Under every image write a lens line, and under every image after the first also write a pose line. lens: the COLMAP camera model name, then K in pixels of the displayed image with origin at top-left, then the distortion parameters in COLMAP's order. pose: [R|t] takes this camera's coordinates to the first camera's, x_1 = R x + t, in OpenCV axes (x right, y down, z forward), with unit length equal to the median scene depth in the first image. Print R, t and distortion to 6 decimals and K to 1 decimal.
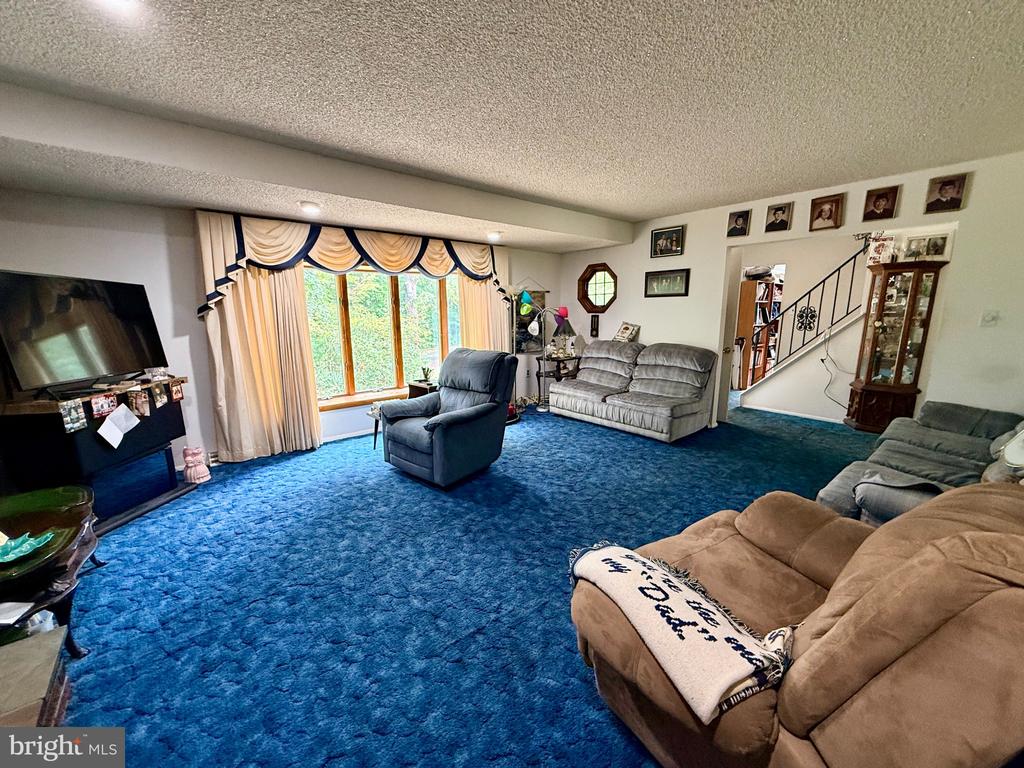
lens RADIAL K [[405.4, 0, 507.8], [0, 405.4, 383.3], [0, 0, 1]] dist [-0.004376, -0.000286]
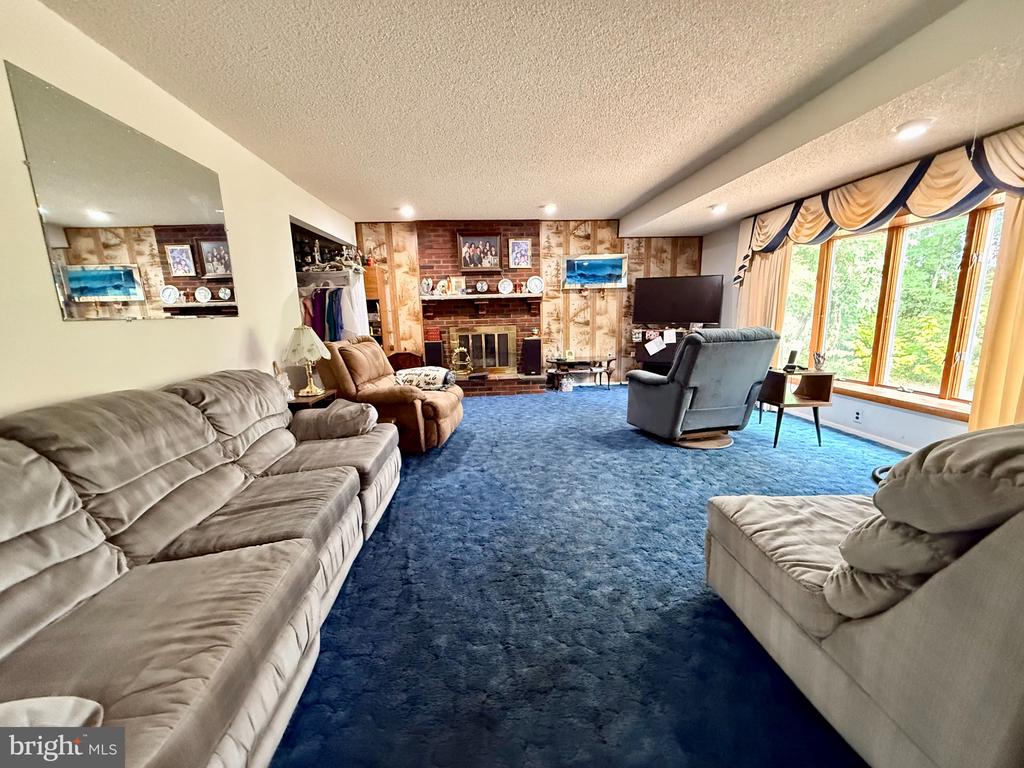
lens RADIAL K [[405.4, 0, 509.6], [0, 405.4, 386.6], [0, 0, 1]] dist [-0.004376, -0.000286]
pose [[-0.570848, 0.172546, -0.802720, 0.956956], [-0.116263, 0.950831, 0.287062, -0.166450], [0.812782, 0.257195, -0.522720, 1.174739]]
